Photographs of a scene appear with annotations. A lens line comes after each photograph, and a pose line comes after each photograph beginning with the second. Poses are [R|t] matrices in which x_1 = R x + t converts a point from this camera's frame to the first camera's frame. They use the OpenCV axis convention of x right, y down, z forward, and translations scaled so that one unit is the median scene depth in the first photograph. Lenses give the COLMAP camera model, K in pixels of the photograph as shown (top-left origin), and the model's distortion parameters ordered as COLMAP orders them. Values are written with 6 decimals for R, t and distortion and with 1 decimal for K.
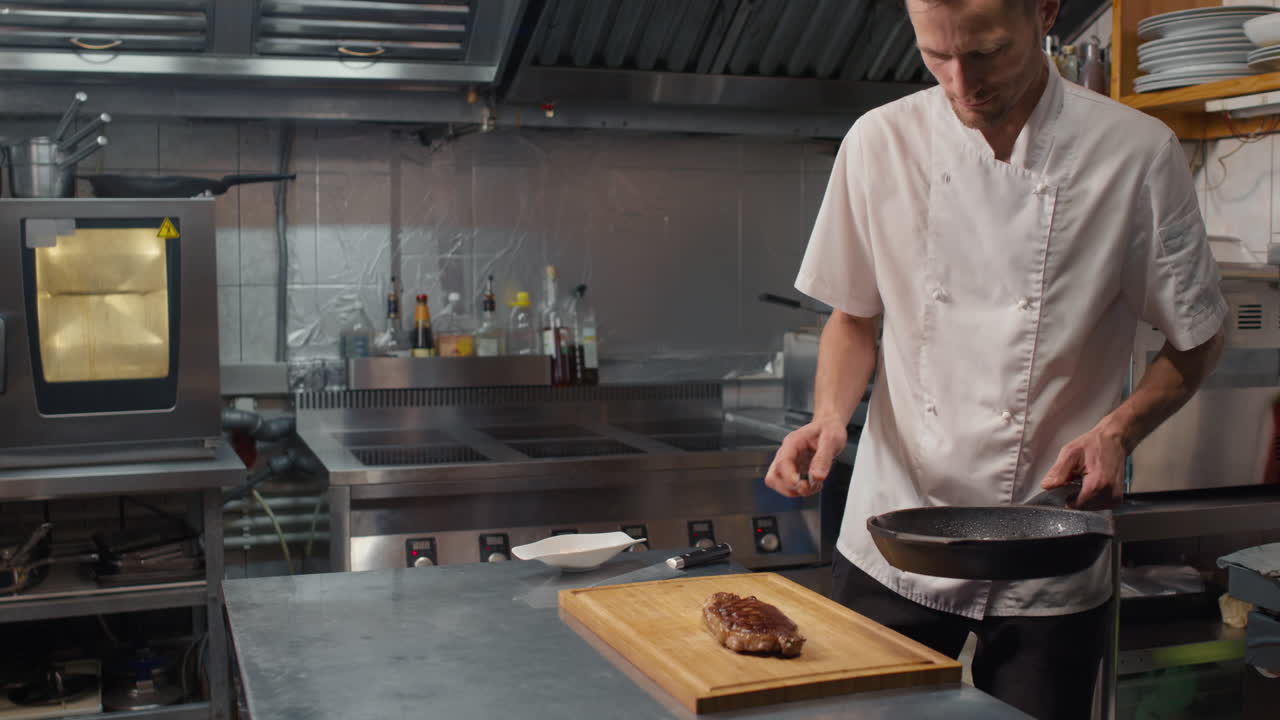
lens RADIAL K [[1446.2, 0, 637.7], [0, 1446.2, 359.9], [0, 0, 1]] dist [-0.066991, 0.000000]
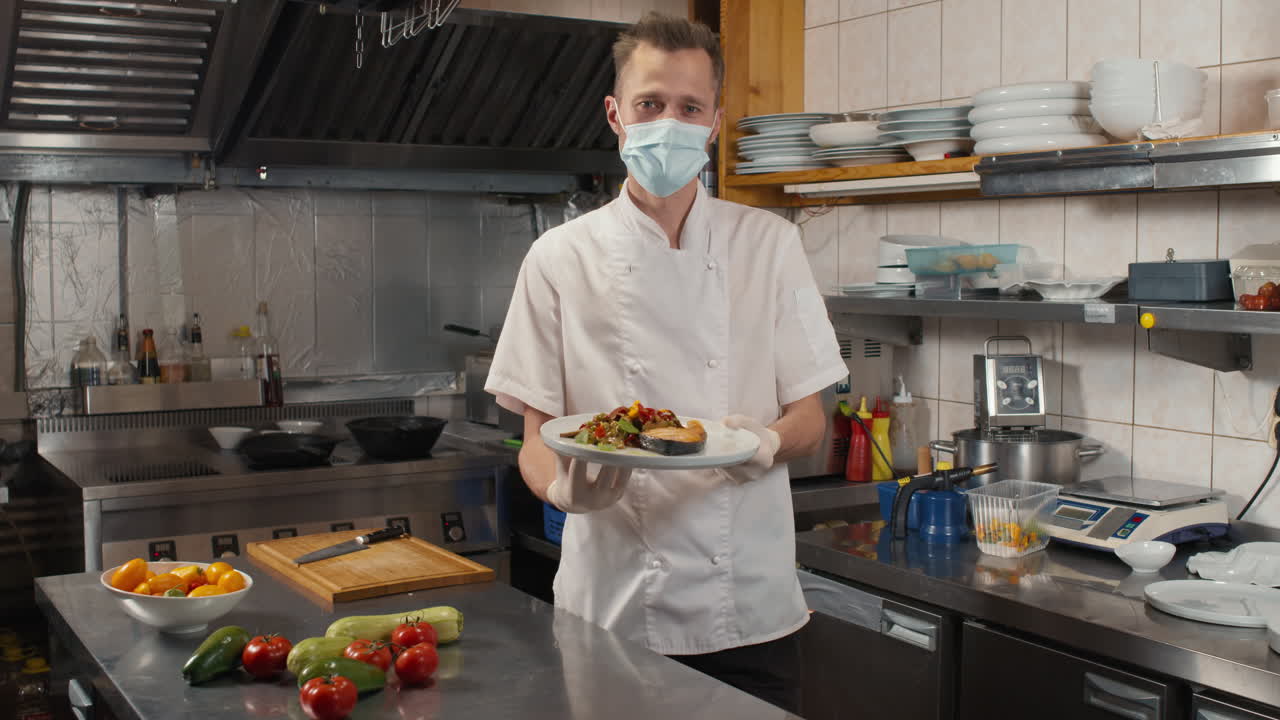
lens RADIAL K [[1446.2, 0, 640.6], [0, 1446.2, 354.6], [0, 0, 1]] dist [-0.066991, 0.000000]
pose [[0.975455, -0.018018, 0.219459, -0.020419], [0.017928, 0.999836, 0.002402, -0.021857], [-0.219466, 0.001592, 0.975619, -0.200507]]
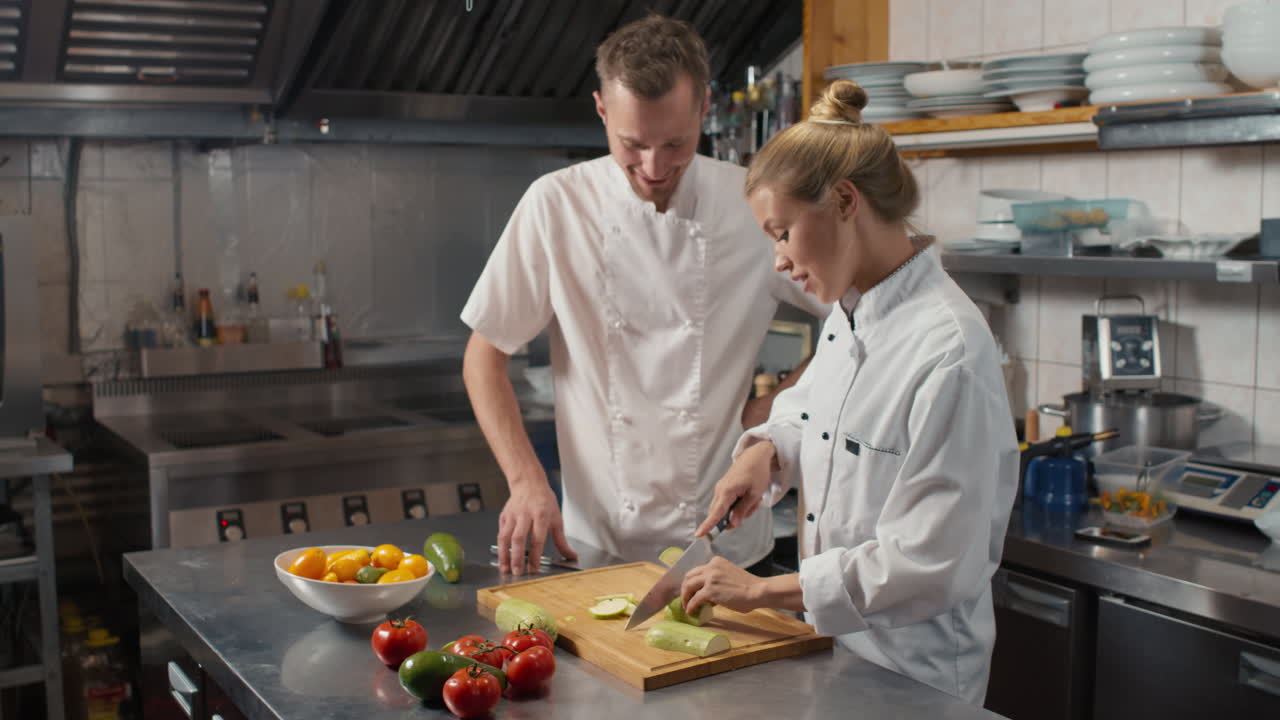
lens RADIAL K [[1446.2, 0, 637.9], [0, 1446.2, 357.2], [0, 0, 1]] dist [-0.066991, 0.000000]
pose [[0.977274, -0.027237, 0.210221, -0.061439], [0.020519, 0.999209, 0.034074, -0.025168], [-0.210982, -0.028986, 0.977060, -0.152284]]
